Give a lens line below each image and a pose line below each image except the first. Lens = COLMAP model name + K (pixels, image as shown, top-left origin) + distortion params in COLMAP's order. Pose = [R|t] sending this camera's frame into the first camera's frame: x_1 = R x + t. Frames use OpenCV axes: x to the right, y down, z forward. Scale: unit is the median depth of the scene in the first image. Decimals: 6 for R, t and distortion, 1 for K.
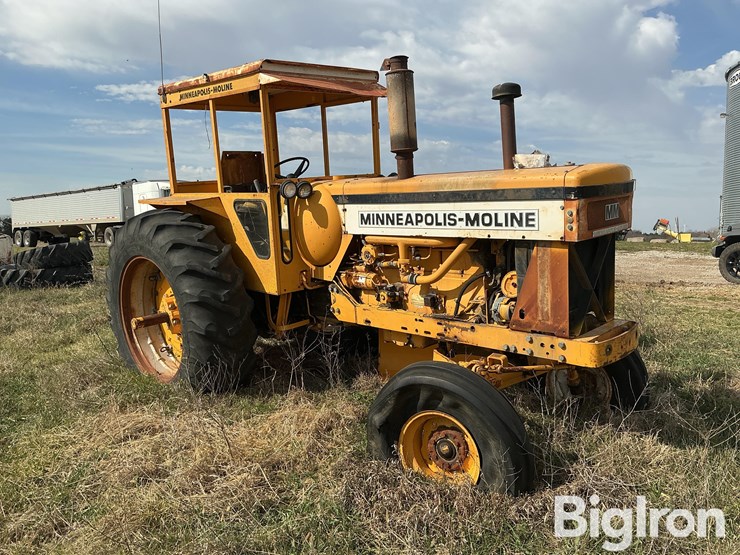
lens RADIAL K [[618.9, 0, 371.0], [0, 618.9, 281.2], [0, 0, 1]] dist [0.069251, -0.134412]
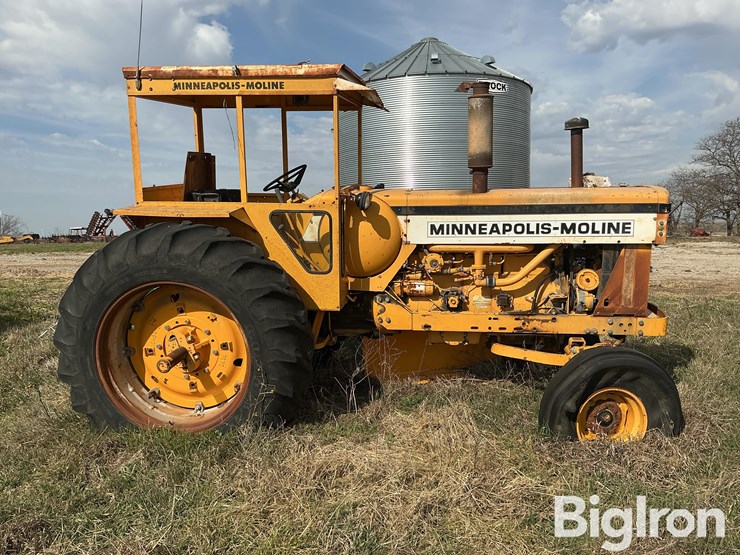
lens RADIAL K [[620.5, 0, 373.8], [0, 620.5, 277.7], [0, 0, 1]] dist [0.075610, -0.160541]
pose [[0.793274, -0.070774, 0.604738, -0.766904], [0.073184, 0.997104, 0.020693, -0.049764], [-0.604451, 0.027842, 0.796156, 0.233649]]
